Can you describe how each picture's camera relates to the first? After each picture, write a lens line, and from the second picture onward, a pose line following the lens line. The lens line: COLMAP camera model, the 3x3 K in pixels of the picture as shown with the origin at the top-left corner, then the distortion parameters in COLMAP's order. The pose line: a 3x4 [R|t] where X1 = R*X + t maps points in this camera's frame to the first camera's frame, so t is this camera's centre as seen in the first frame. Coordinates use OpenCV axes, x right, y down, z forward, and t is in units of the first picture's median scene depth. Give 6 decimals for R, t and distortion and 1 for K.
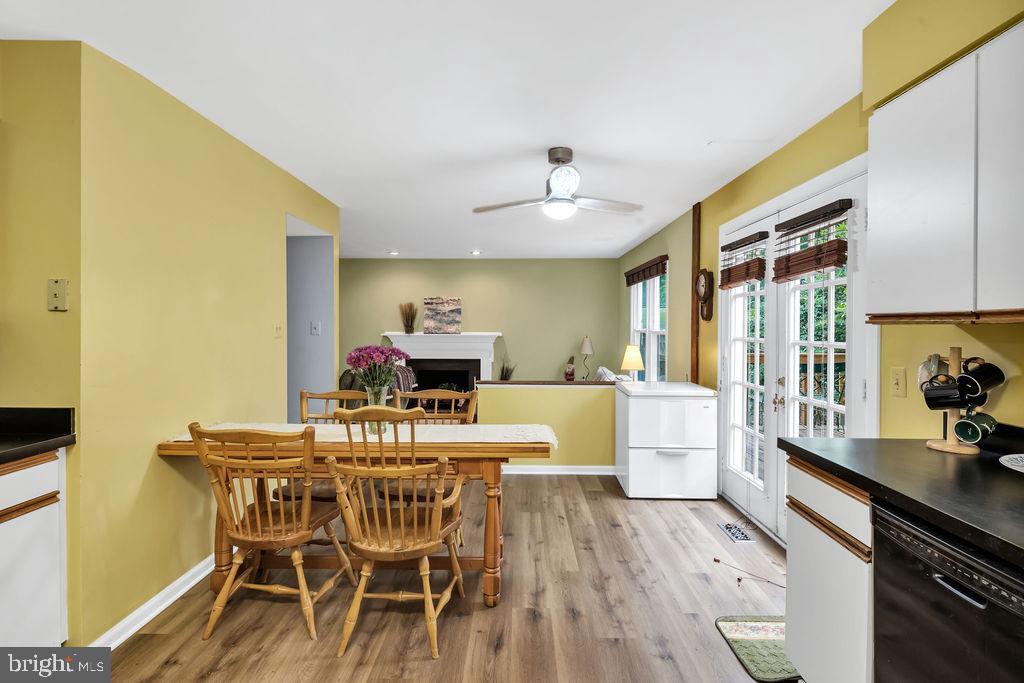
lens RADIAL K [[504.9, 0, 513.9], [0, 504.9, 336.8], [0, 0, 1]] dist [-0.002788, -0.000420]
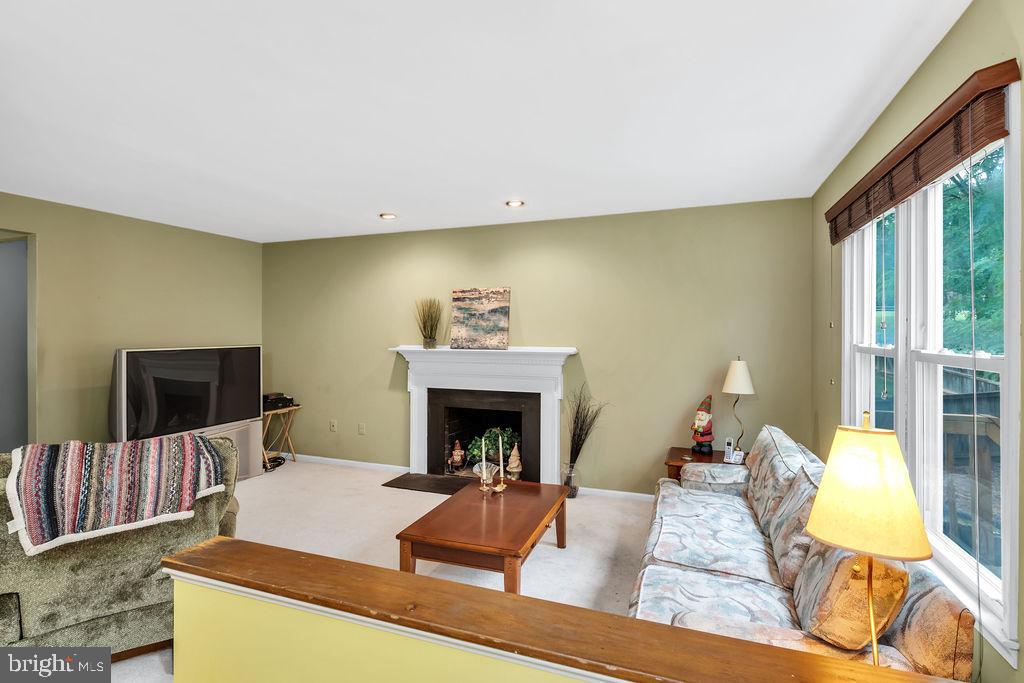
lens RADIAL K [[504.9, 0, 513.0], [0, 504.9, 332.9], [0, 0, 1]] dist [-0.002788, -0.000420]
pose [[0.941826, -0.008607, -0.335989, 0.098822], [0.003981, 0.999888, -0.014455, -0.016203], [0.336076, 0.012277, 0.941755, 0.447567]]
